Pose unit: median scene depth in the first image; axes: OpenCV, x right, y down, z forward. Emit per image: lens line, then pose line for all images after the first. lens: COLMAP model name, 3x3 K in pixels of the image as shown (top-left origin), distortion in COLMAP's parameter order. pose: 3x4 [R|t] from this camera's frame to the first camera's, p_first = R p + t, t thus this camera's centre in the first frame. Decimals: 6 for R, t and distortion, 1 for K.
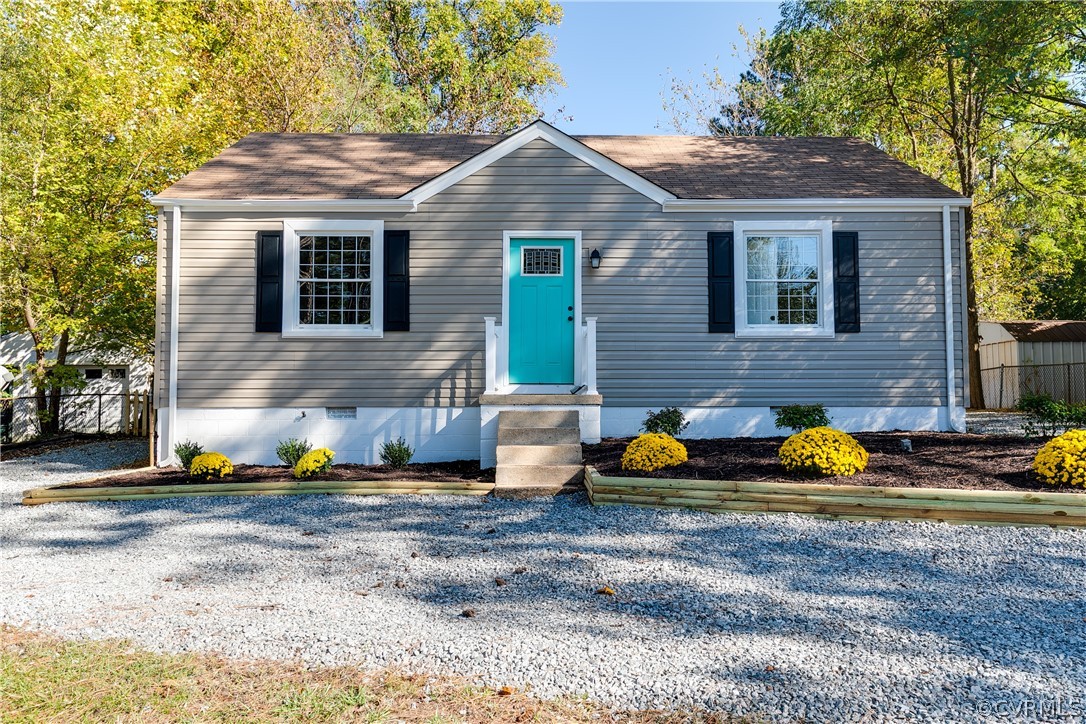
lens RADIAL K [[830.1, 0, 542.5], [0, 830.1, 361.2], [0, 0, 1]] dist [-0.005844, -0.002458]
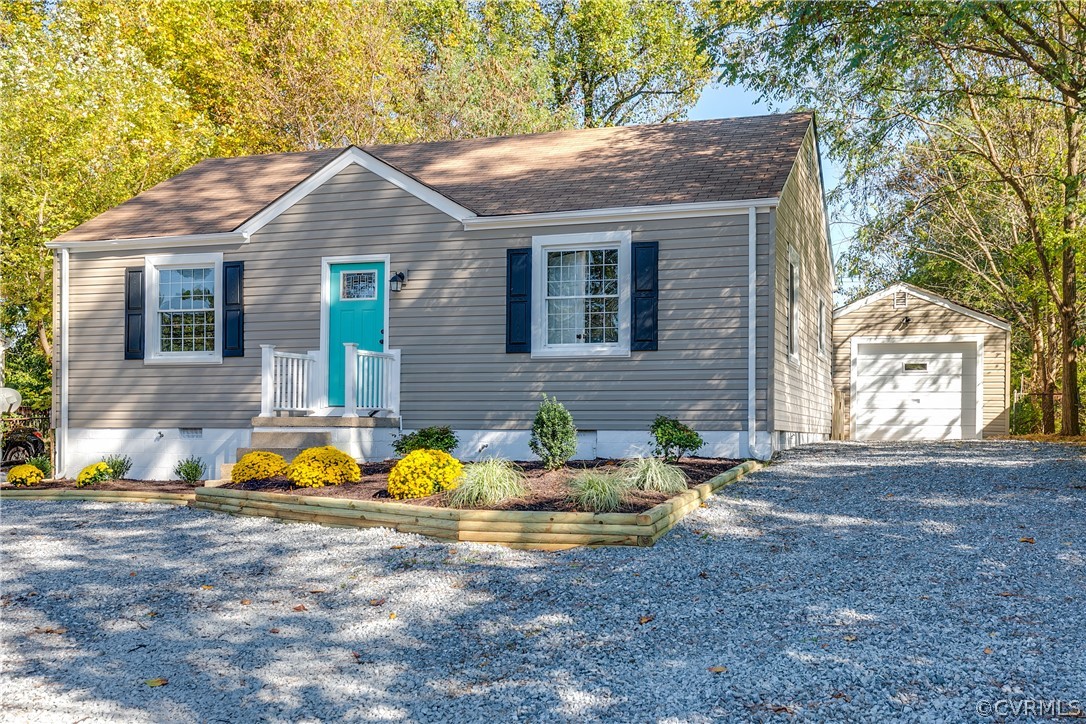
lens RADIAL K [[1067.0, 0, 559.5], [0, 1067.0, 426.6], [0, 0, 1]] dist [-0.003479, 0.000000]
pose [[0.949233, 0.004925, -0.314534, 0.651126], [0.010573, 0.998813, 0.047547, -0.007801], [0.314395, -0.048459, 0.948055, -0.168859]]
